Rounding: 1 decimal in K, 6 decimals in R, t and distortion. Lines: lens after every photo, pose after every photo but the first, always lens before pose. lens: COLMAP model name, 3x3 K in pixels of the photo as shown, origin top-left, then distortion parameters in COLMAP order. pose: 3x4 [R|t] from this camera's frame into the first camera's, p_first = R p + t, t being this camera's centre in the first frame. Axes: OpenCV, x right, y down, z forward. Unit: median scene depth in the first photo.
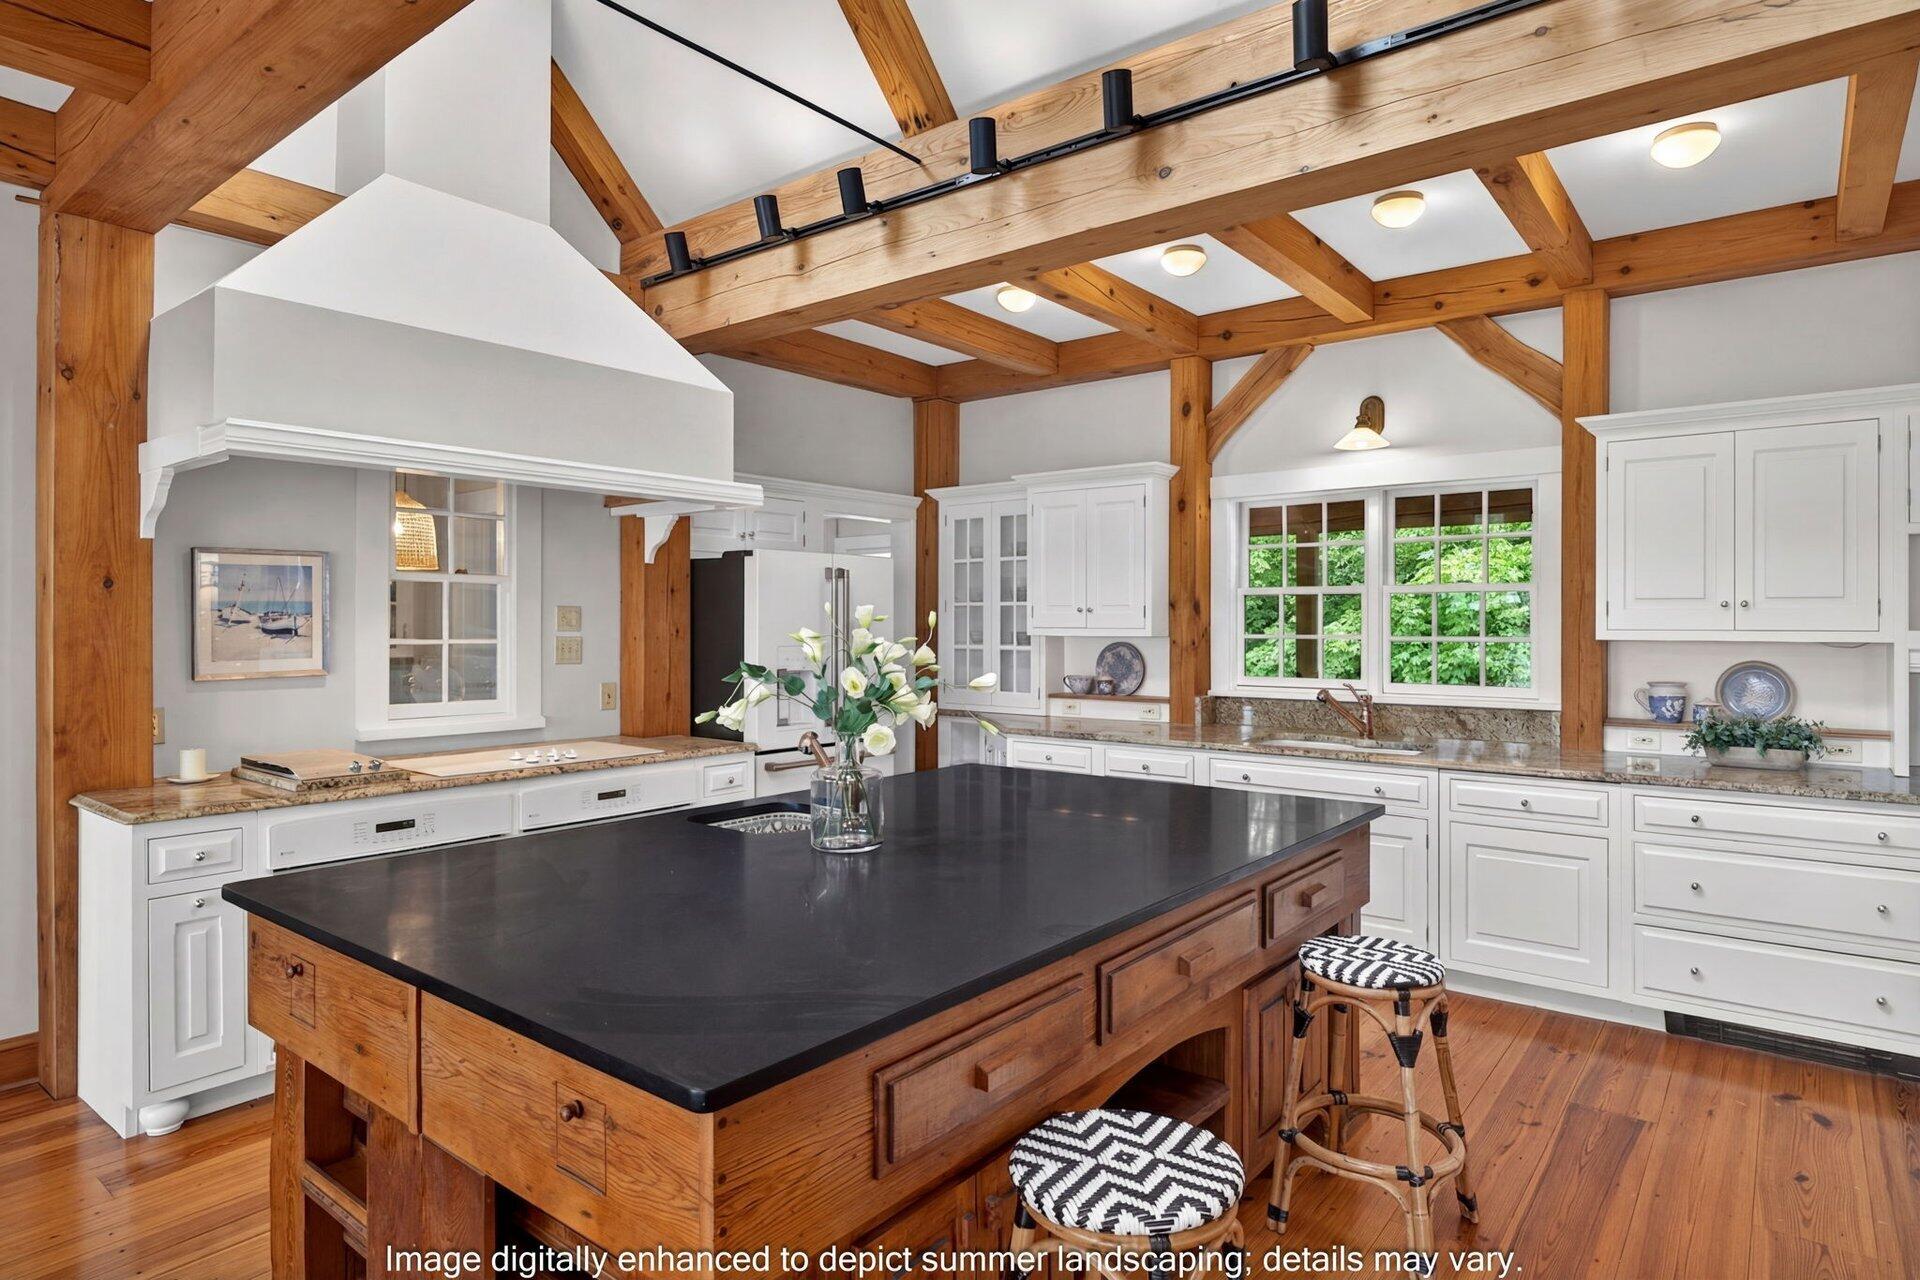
lens RADIAL K [[1087.1, 0, 898.3], [0, 1087.1, 645.3], [0, 0, 1]] dist [0.001290, -0.000082]
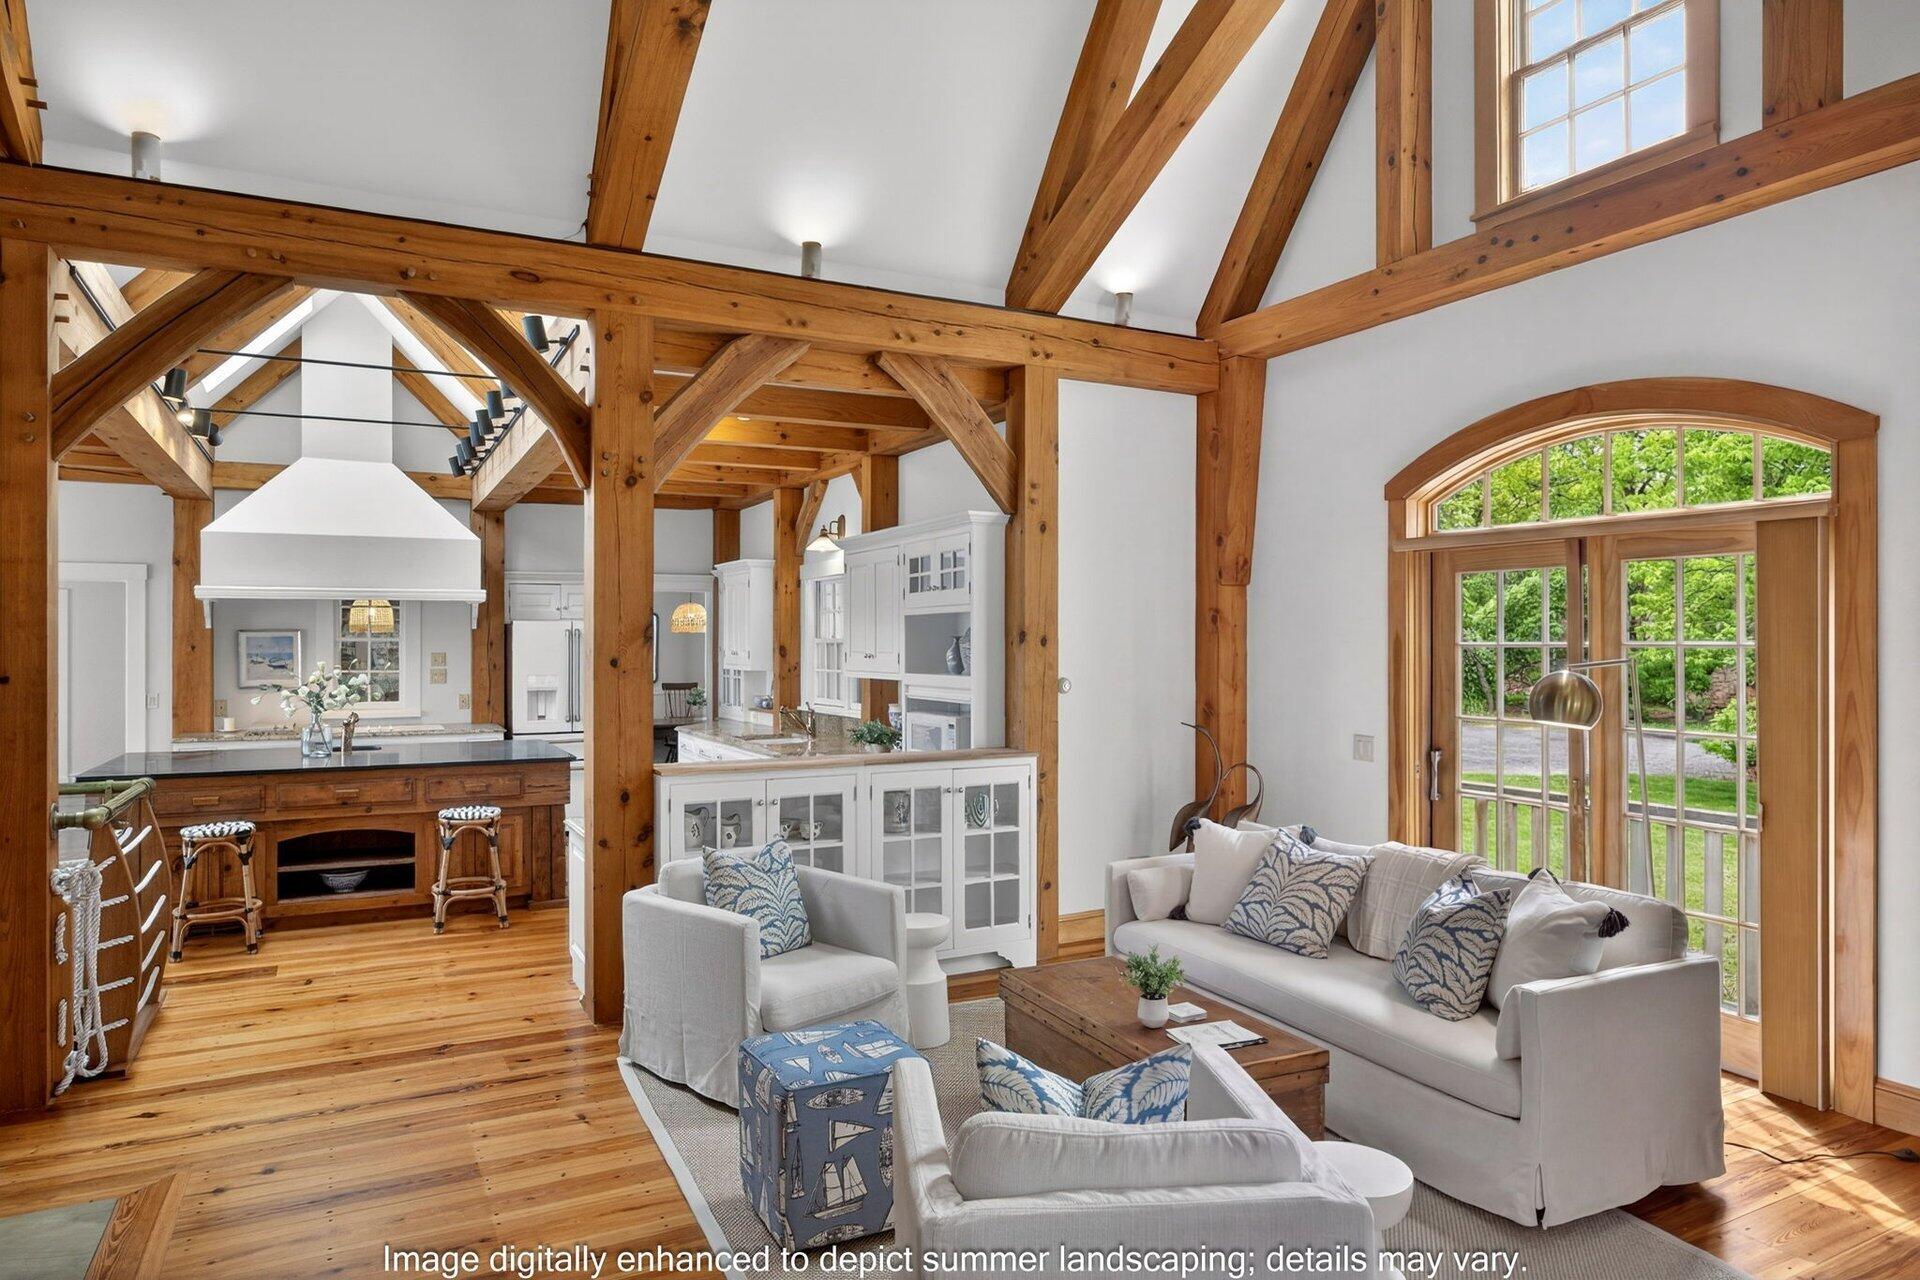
lens RADIAL K [[1087.1, 0, 898.3], [0, 1087.1, 645.3], [0, 0, 1]] dist [0.001290, -0.000082]
pose [[0.912887, -0.002025, -0.408207, 1.200721], [-0.002222, 0.999948, -0.009931, -0.030229], [0.408206, 0.009973, 0.912836, -0.398015]]
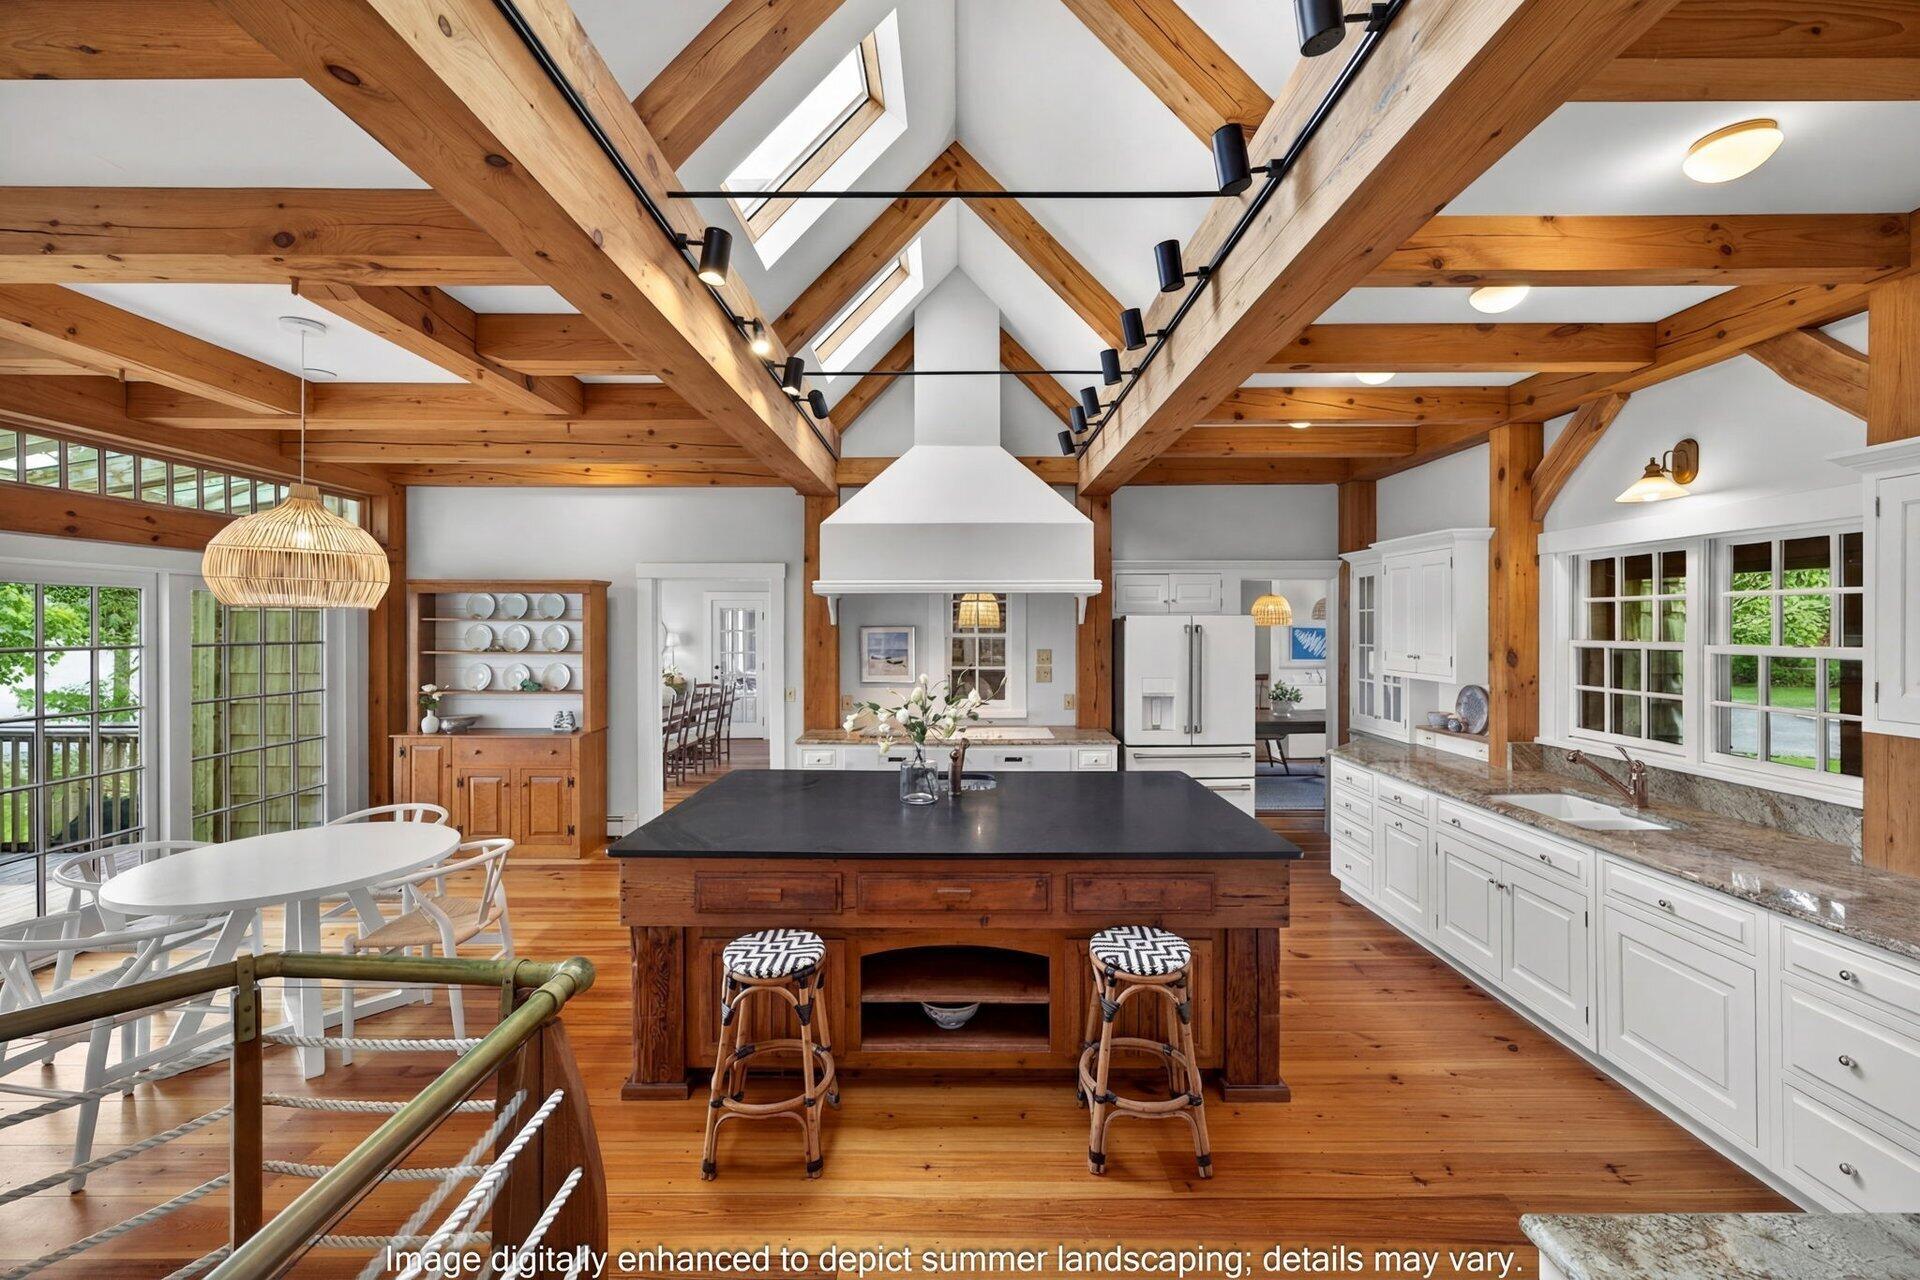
lens RADIAL K [[767.1, 0, 960.0], [0, 767.1, 640.0], [0, 0, 1]] dist [0.000324, 0.000205]
pose [[0.630197, 0.012986, -0.776327, 0.569391], [-0.008076, 0.999916, 0.010171, -0.061706], [0.776393, -0.000140, 0.630249, 0.118598]]
